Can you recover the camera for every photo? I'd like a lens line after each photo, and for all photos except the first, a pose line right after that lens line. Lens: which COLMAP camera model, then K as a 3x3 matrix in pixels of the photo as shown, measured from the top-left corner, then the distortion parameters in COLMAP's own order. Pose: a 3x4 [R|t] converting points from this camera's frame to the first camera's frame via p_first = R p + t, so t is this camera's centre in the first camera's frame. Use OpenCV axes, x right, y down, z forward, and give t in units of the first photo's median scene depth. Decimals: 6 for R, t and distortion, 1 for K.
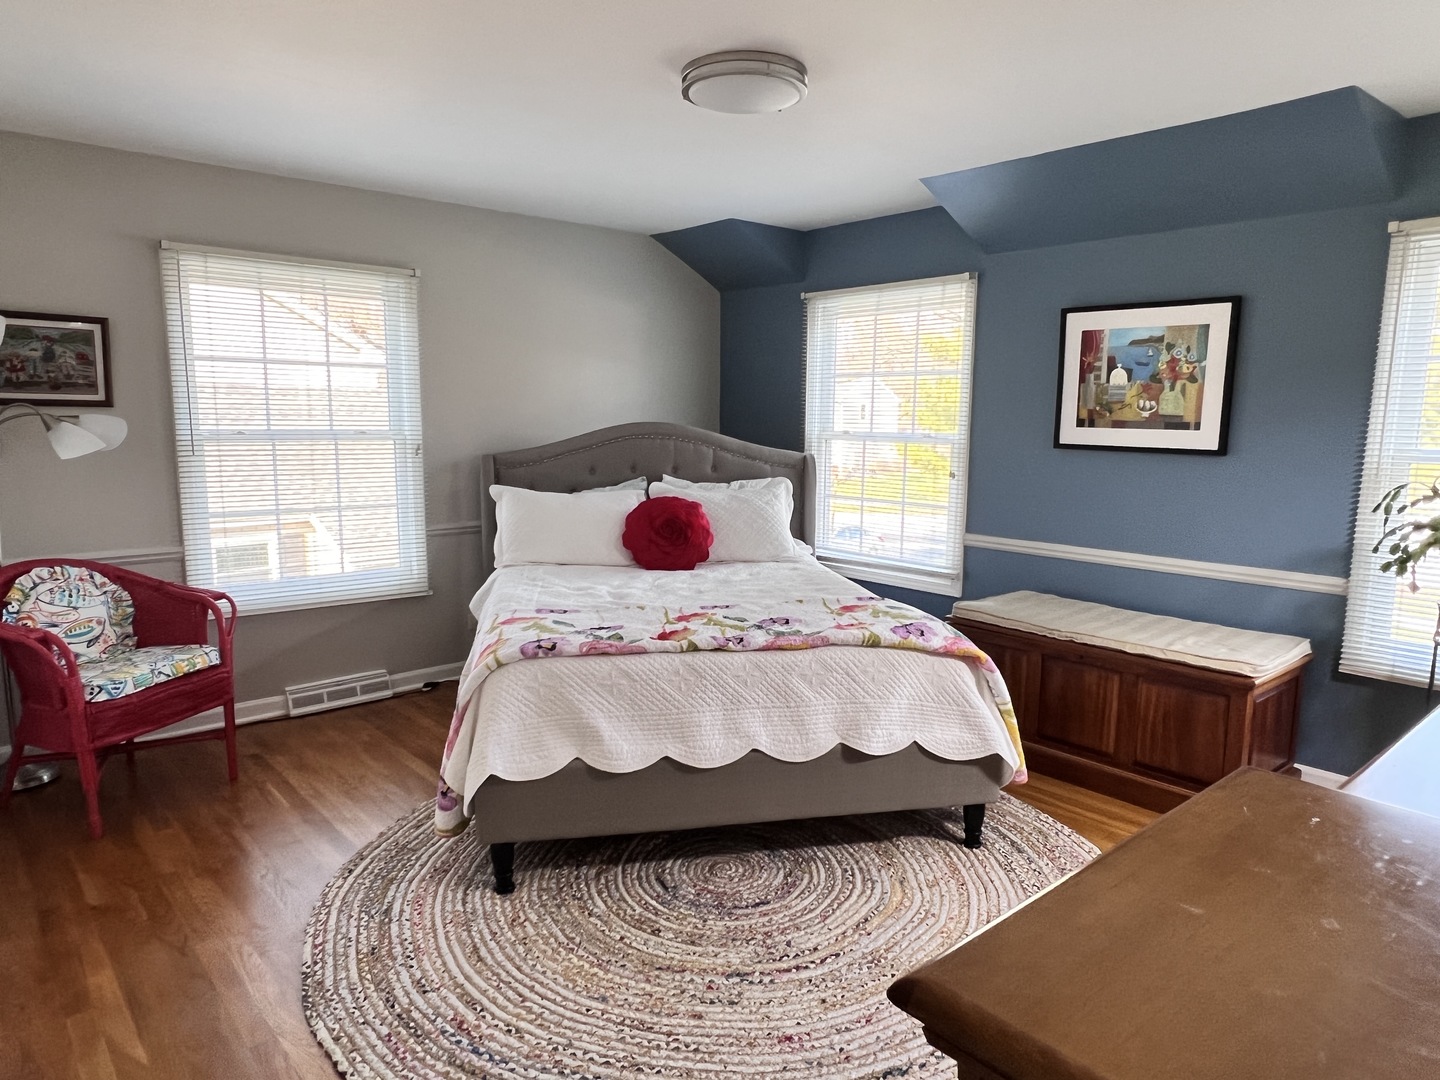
lens RADIAL K [[927.0, 0, 719.6], [0, 927.0, 578.4], [0, 0, 1]] dist [-0.007448, -0.000792]
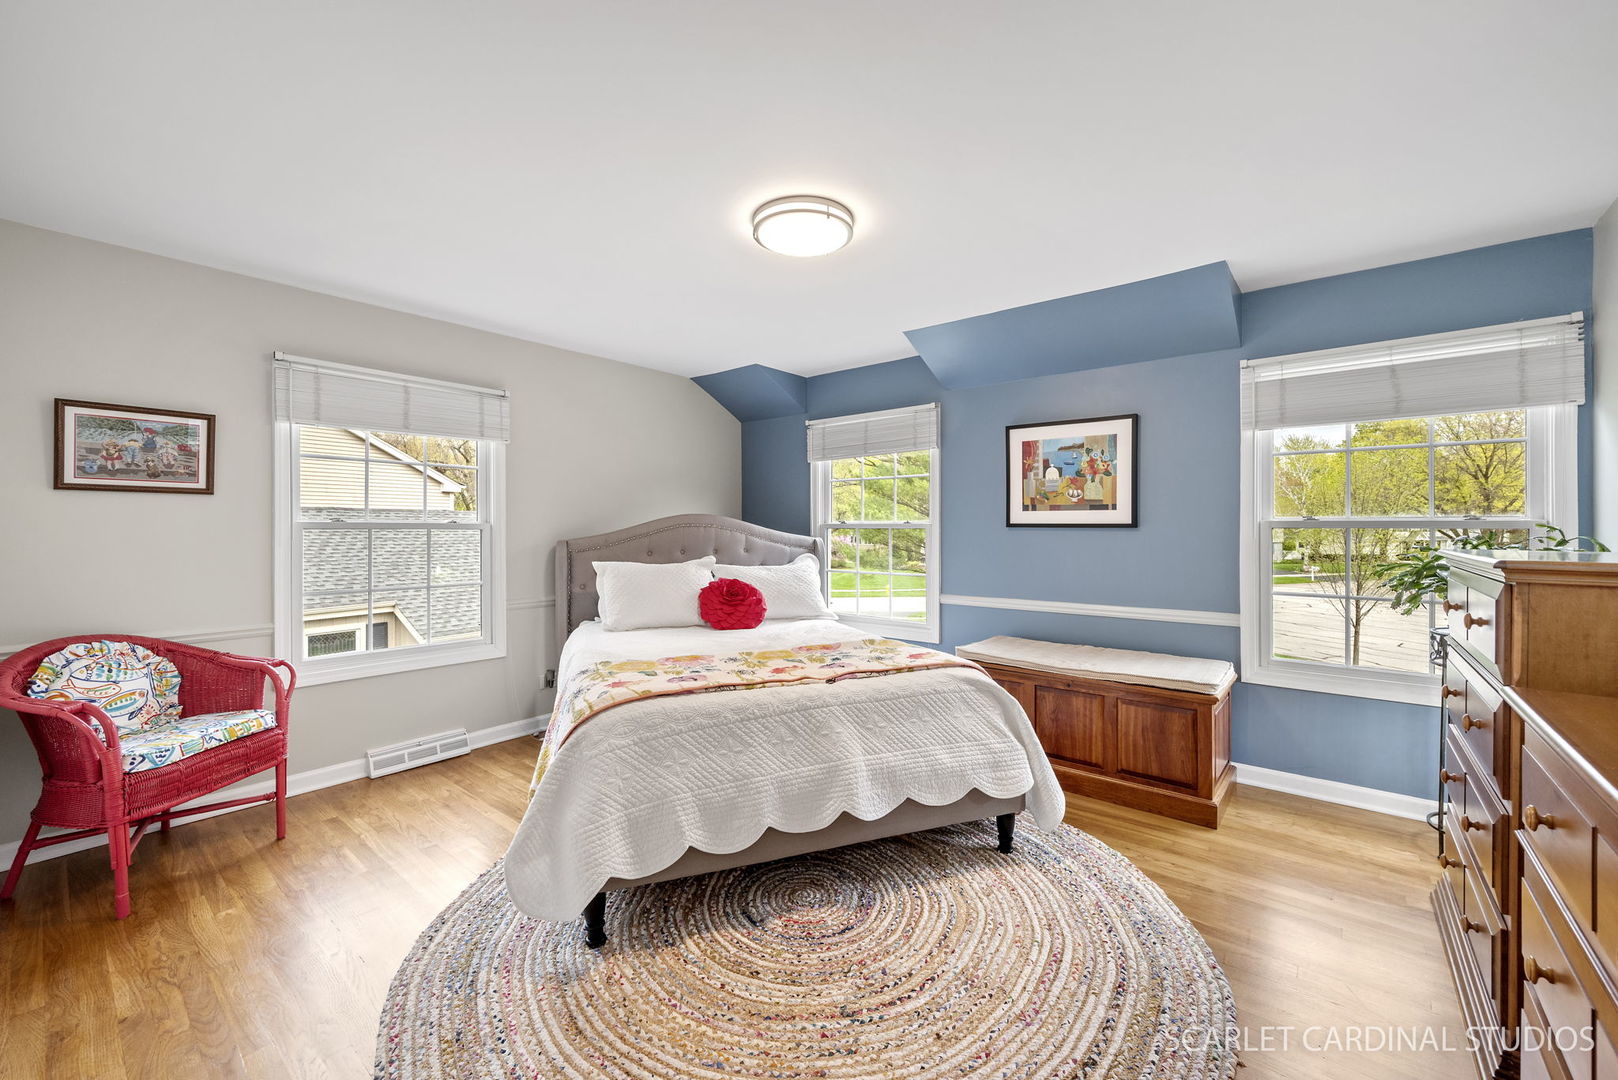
lens RADIAL K [[641.1, 0, 809.9], [0, 641.1, 541.4], [0, 0, 1]] dist [0.001309, -0.003679]
pose [[0.986597, -0.015409, 0.162449, -0.109830], [0.041606, 0.986382, -0.159122, 0.024098], [-0.157785, 0.163748, 0.973802, 0.209646]]
